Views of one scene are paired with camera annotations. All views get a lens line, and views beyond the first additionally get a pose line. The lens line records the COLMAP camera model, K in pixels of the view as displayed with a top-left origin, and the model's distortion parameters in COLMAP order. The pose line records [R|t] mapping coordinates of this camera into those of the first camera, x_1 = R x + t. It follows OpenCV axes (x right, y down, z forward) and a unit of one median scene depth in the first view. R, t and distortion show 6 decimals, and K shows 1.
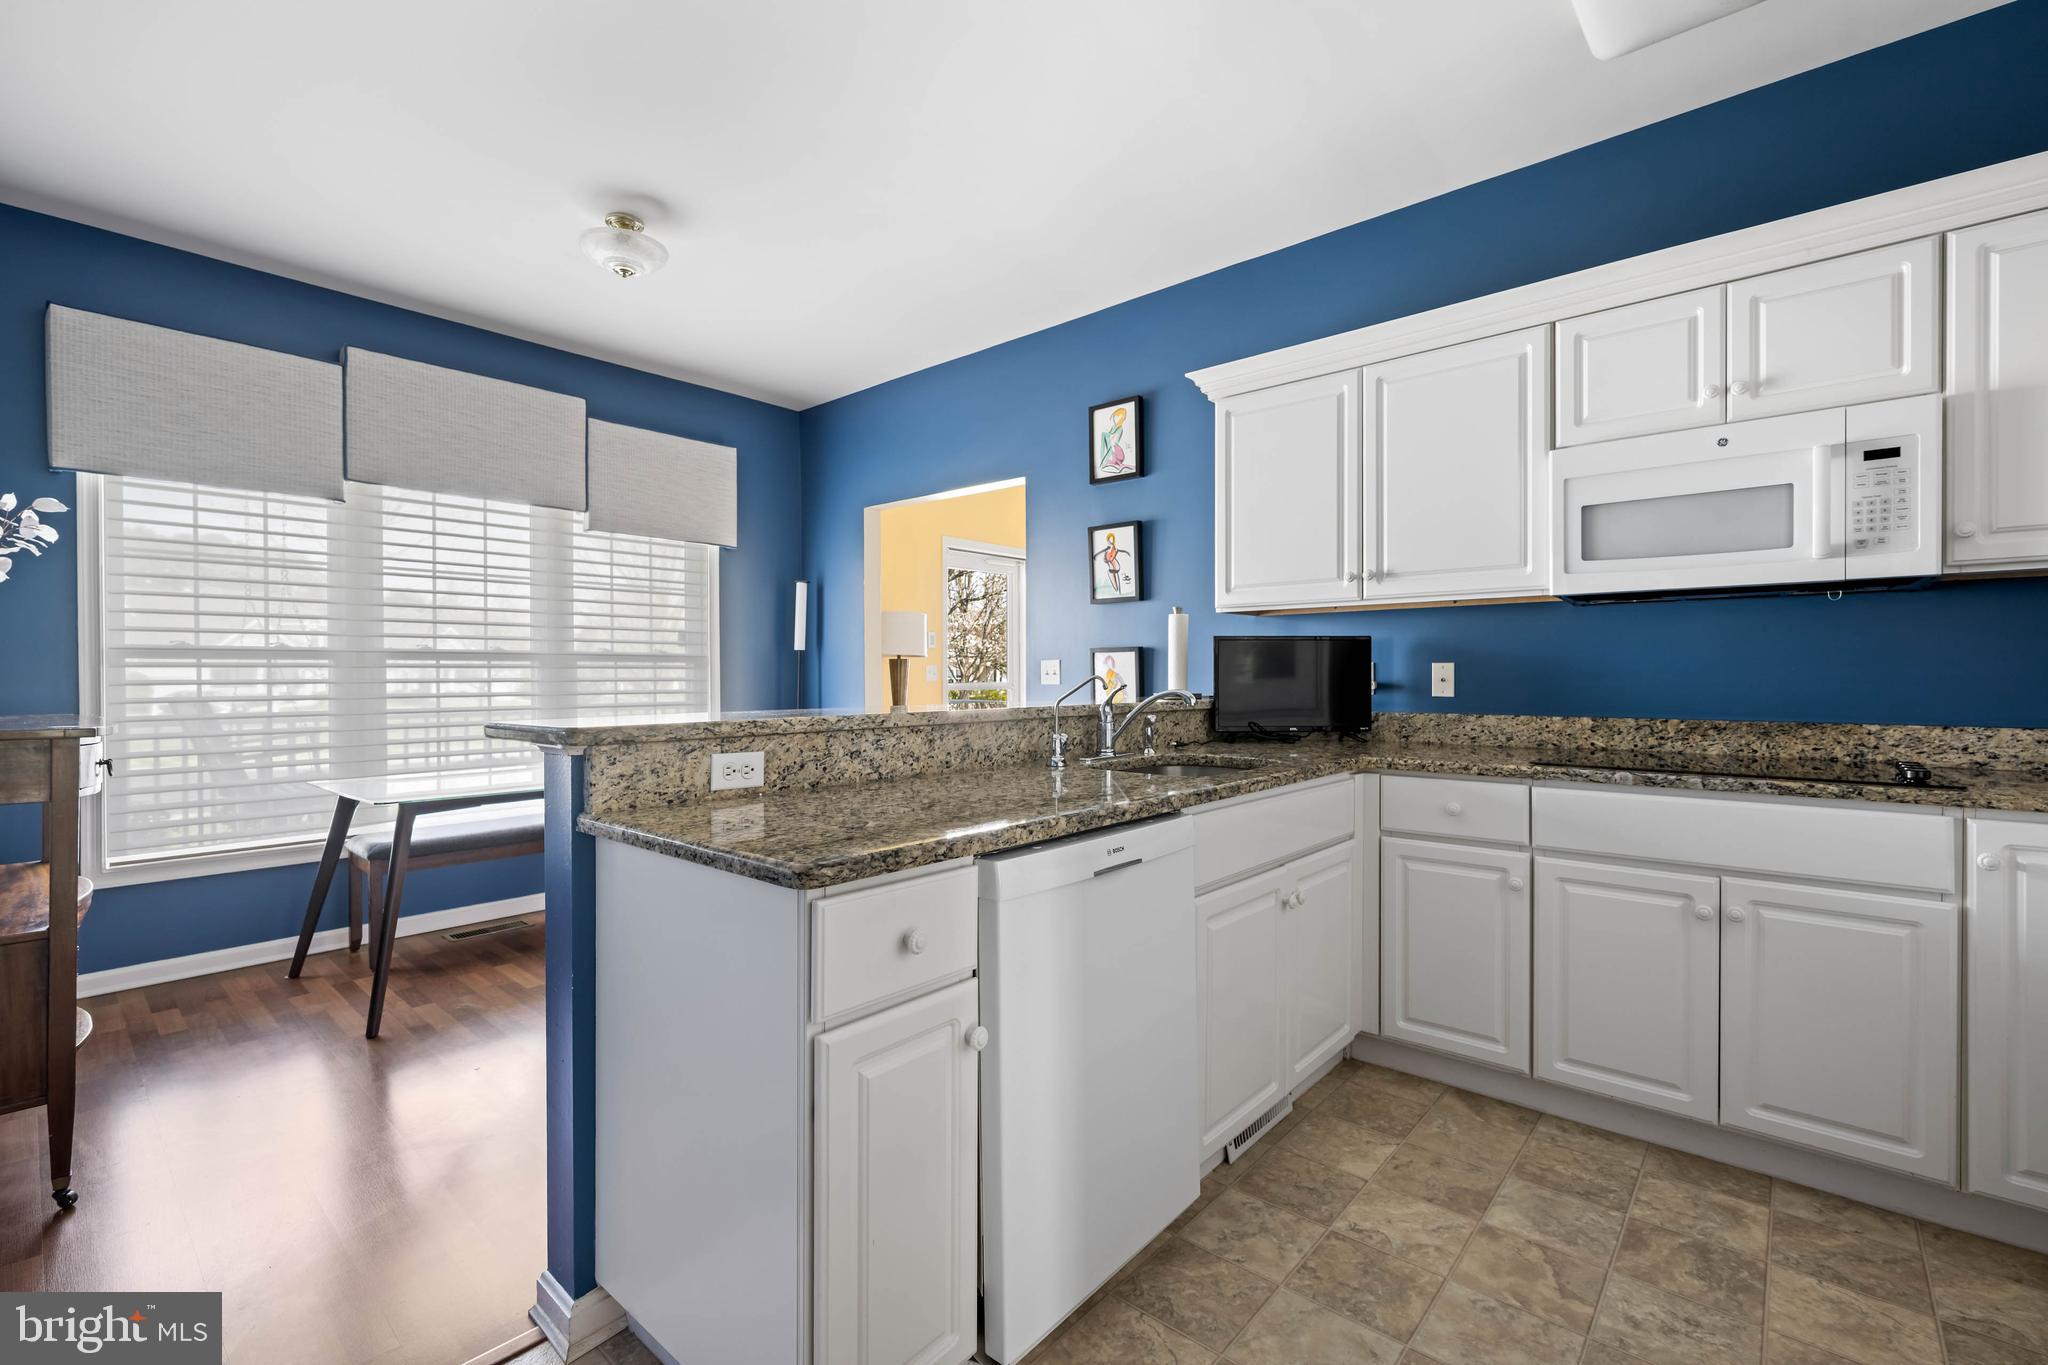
lens RADIAL K [[885.1, 0, 1023.0], [0, 885.1, 678.0], [0, 0, 1]] dist [0.001492, 0.000101]
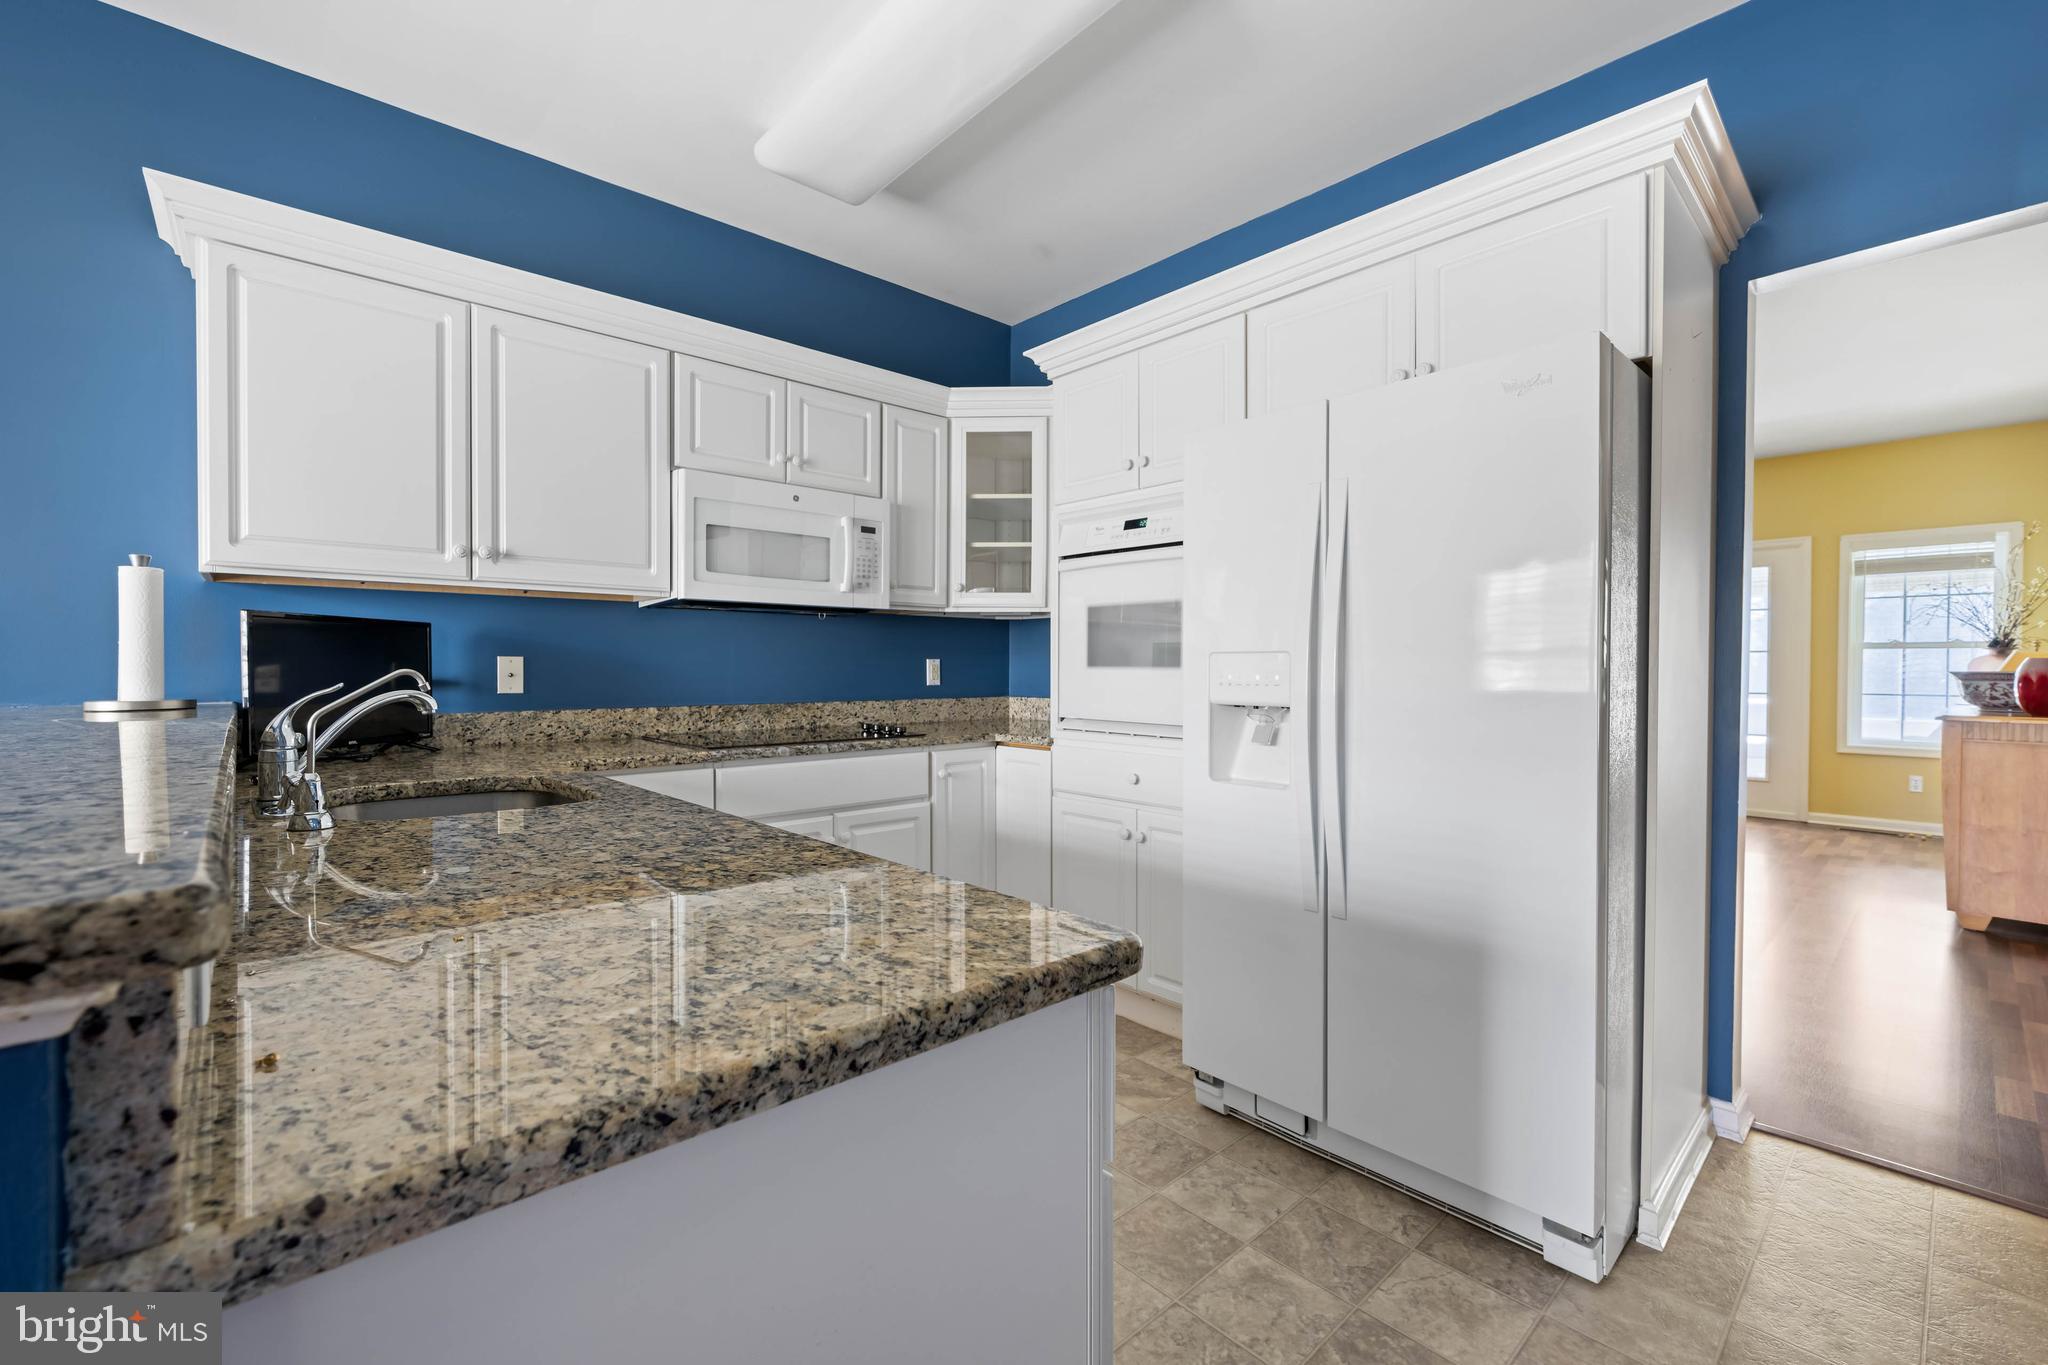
lens RADIAL K [[844.6, 0, 1024.0], [0, 844.6, 682.5], [0, 0, 1]] dist [-0.000364, 0.000054]
pose [[0.124941, -0.014889, 0.992052, -0.418783], [0.002924, 0.999889, 0.014638, -0.001784], [-0.992160, 0.001072, 0.124971, 0.451508]]
